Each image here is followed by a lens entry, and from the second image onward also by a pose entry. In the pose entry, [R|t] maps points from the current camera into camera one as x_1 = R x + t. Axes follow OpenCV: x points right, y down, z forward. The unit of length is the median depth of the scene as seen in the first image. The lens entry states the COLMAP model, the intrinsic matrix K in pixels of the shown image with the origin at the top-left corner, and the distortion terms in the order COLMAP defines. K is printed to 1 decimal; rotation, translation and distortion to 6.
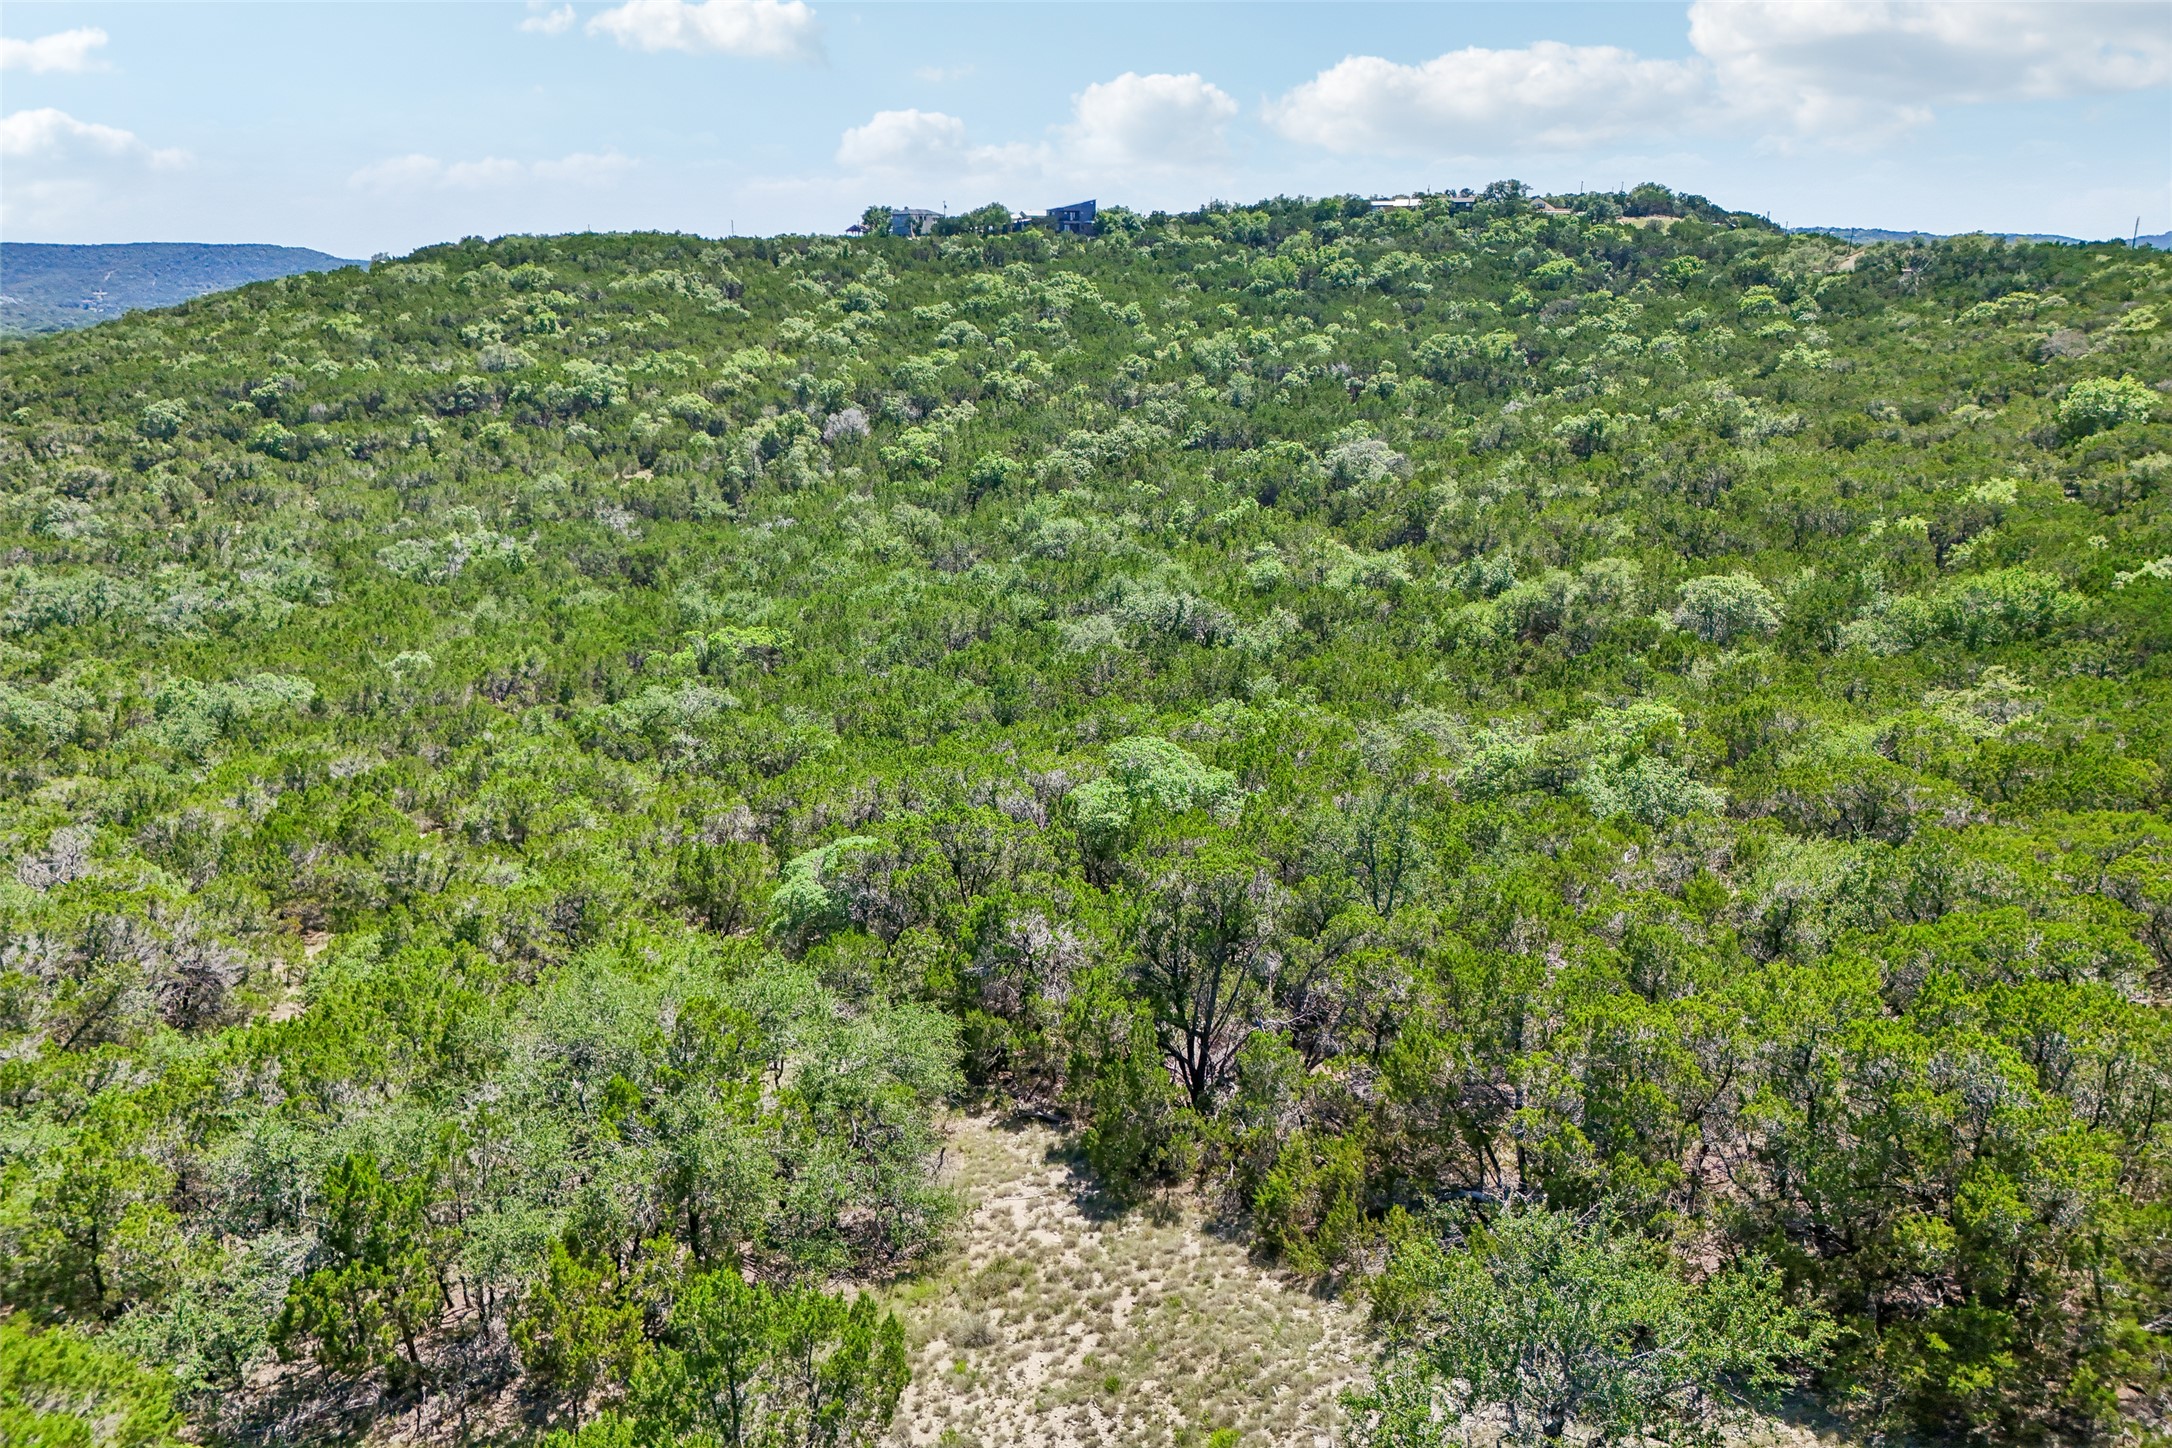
lens RADIAL K [[1599.0, 0, 1088.9], [0, 1599.0, 722.7], [0, 0, 1]] dist [0.071534, -0.071590]
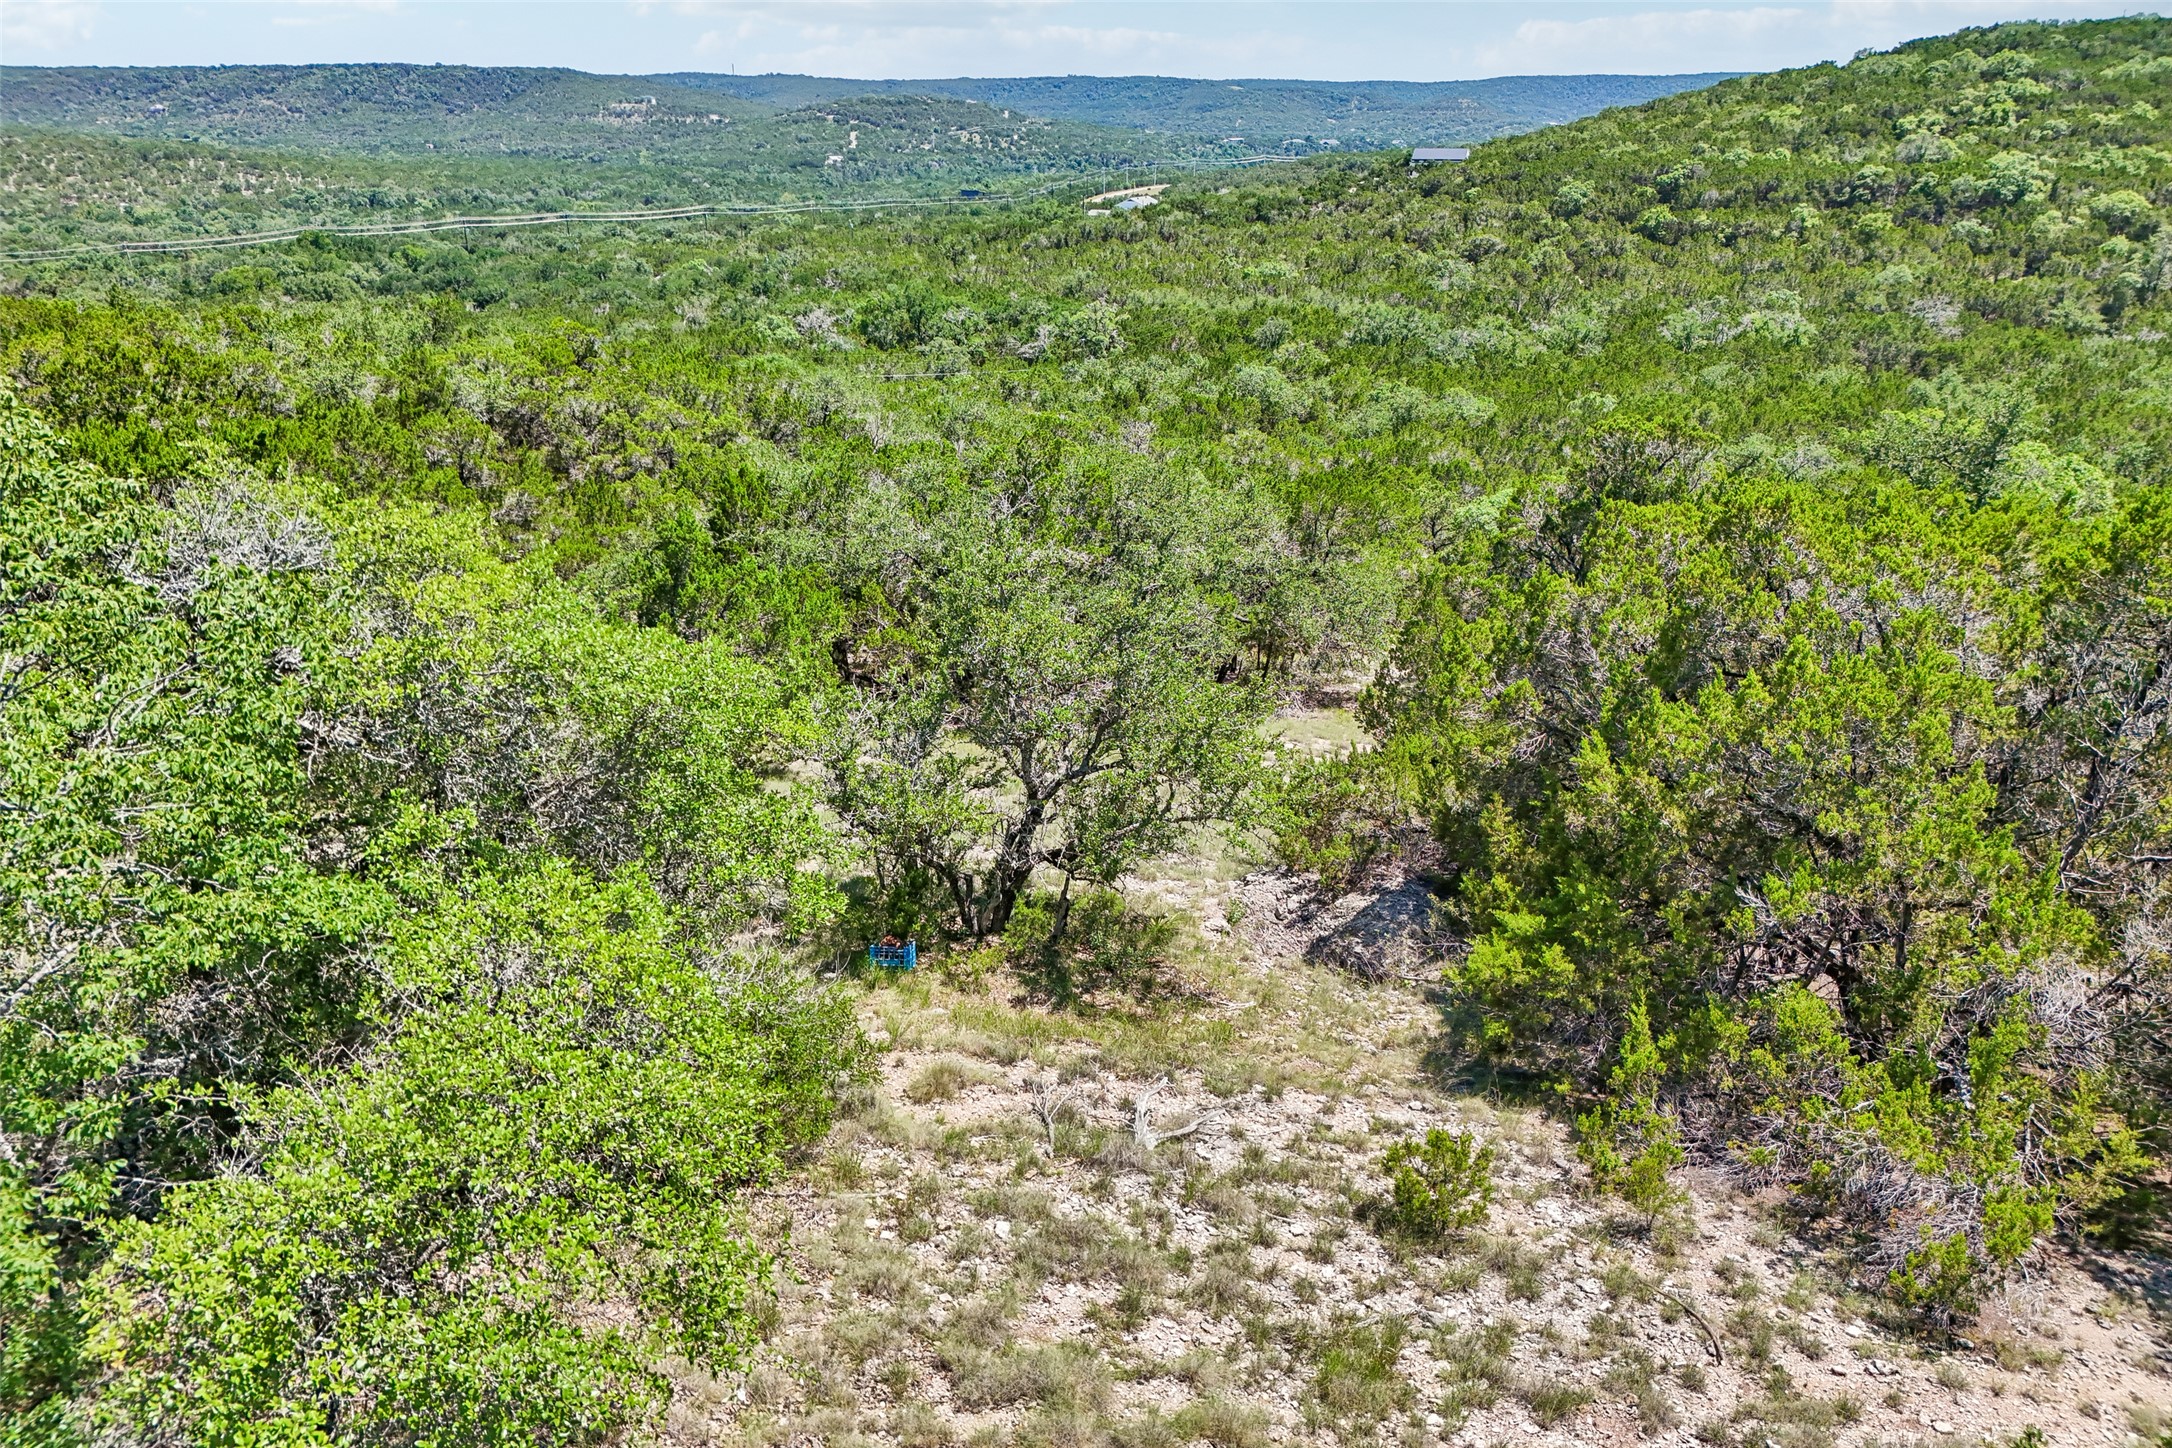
lens RADIAL K [[1599.0, 0, 1070.4], [0, 1599.0, 724.0], [0, 0, 1]] dist [0.071534, -0.071590]
pose [[0.647467, 0.278343, -0.709444, 0.069199], [-0.211786, 0.959964, 0.183347, 0.019879], [0.732074, 0.031539, 0.680494, 0.039541]]
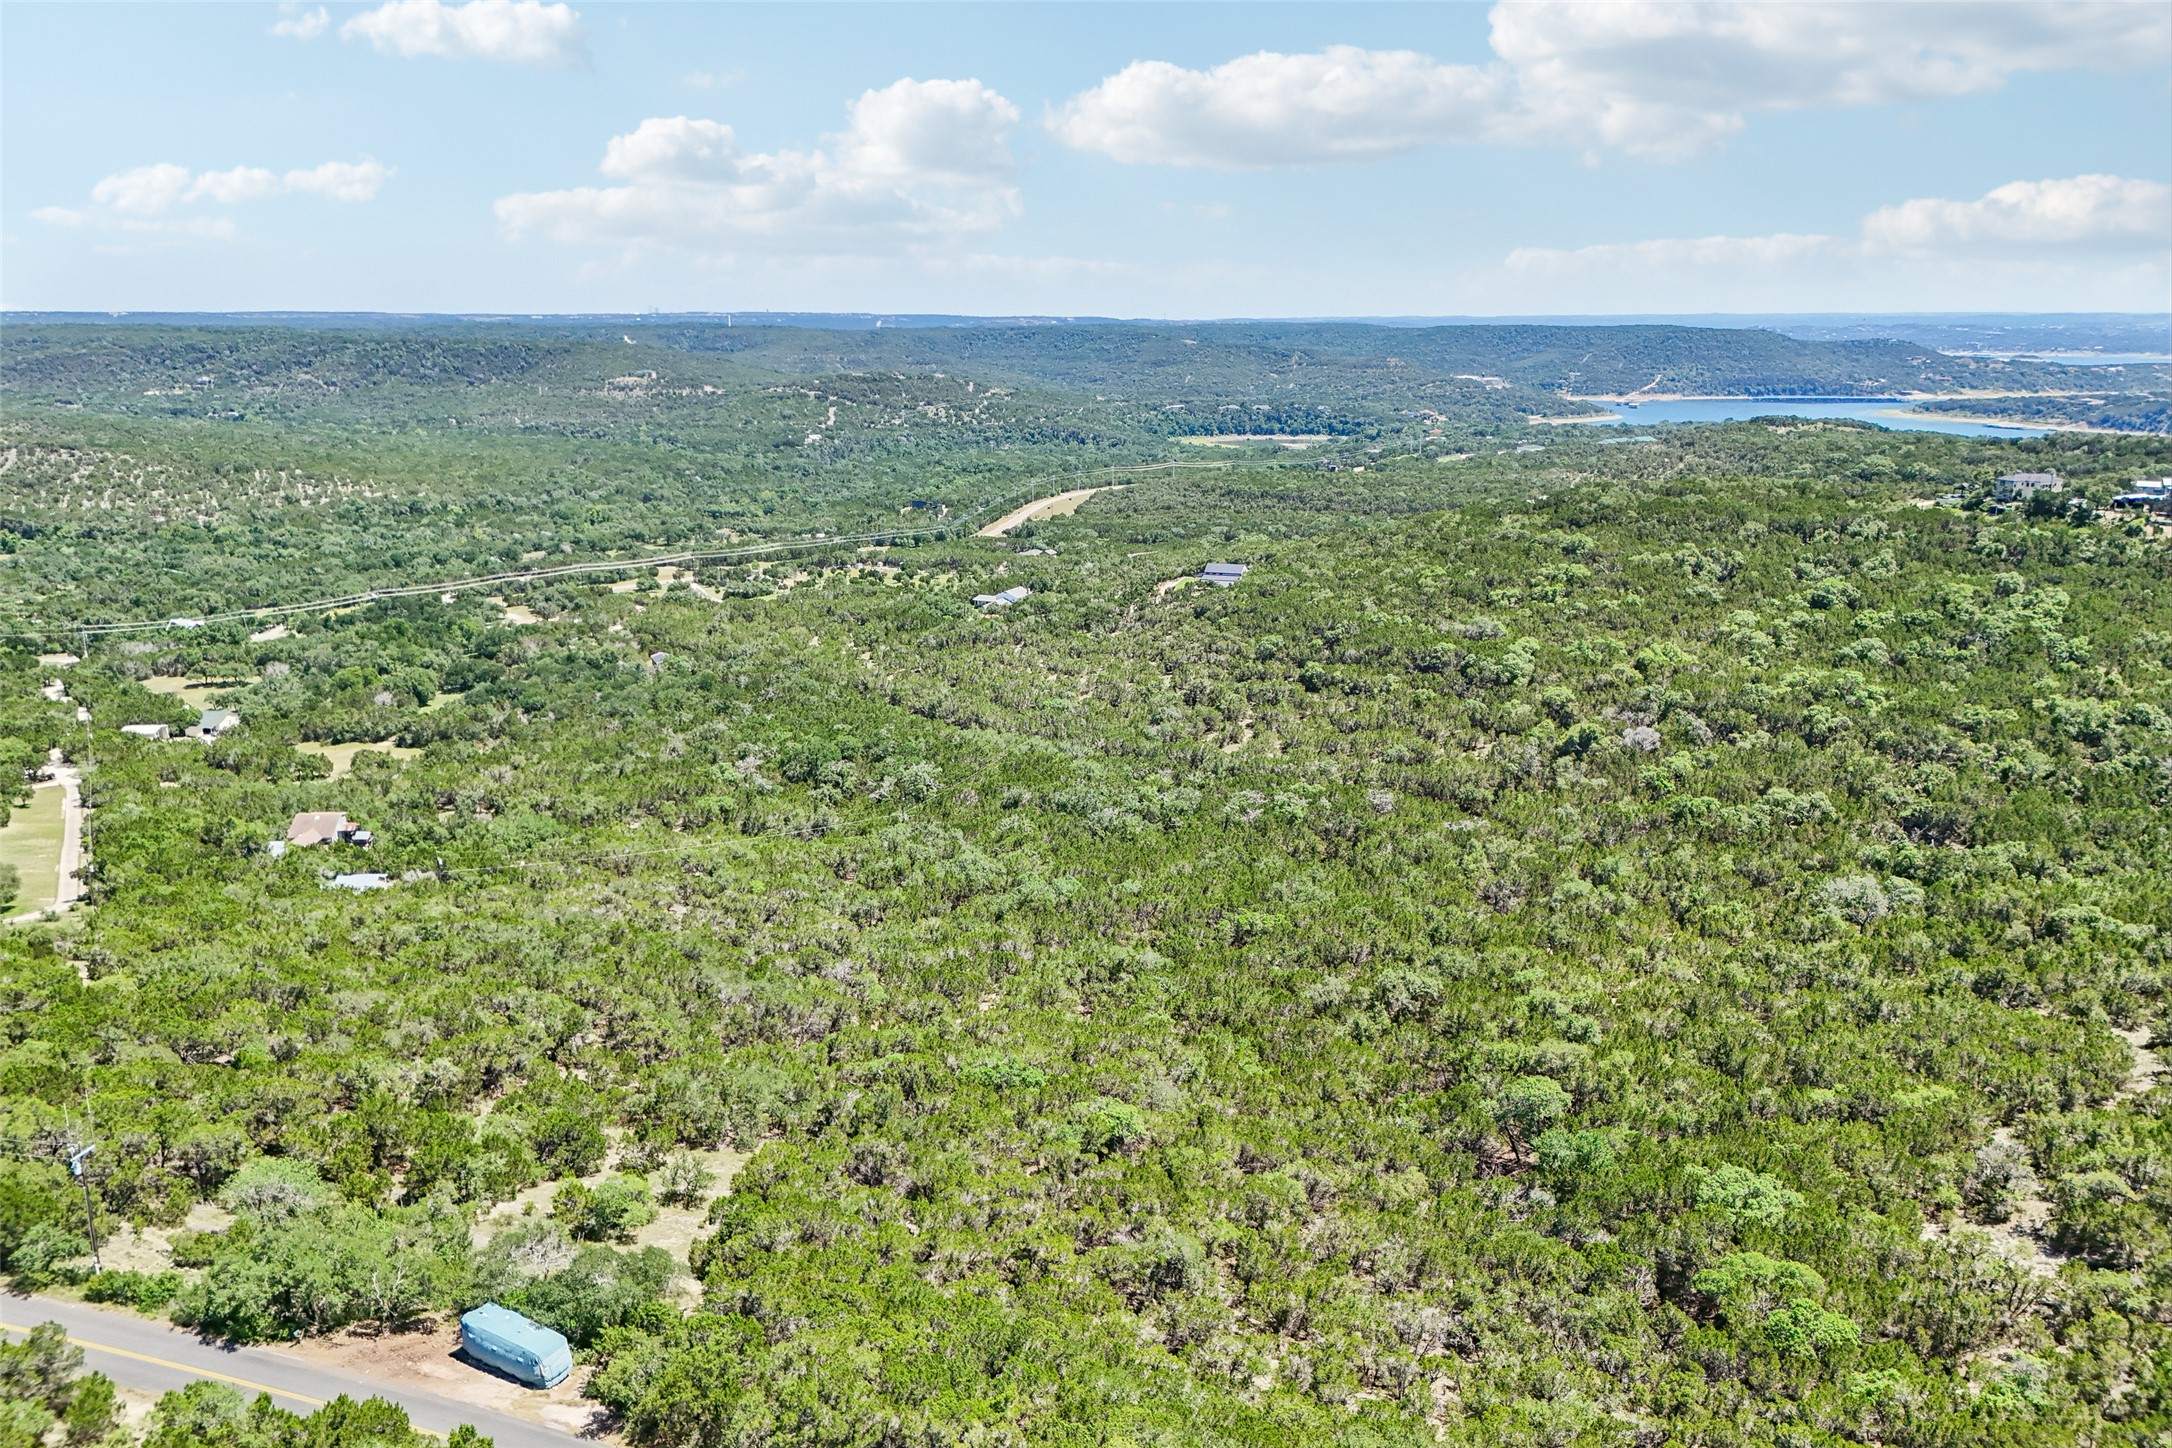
lens RADIAL K [[1599.0, 0, 1082.6], [0, 1599.0, 735.6], [0, 0, 1]] dist [0.071534, -0.071590]
pose [[0.658941, 0.199456, -0.725268, 0.460471], [-0.214354, 0.974016, 0.073112, -0.173239], [0.721005, 0.107288, 0.684573, -0.200551]]
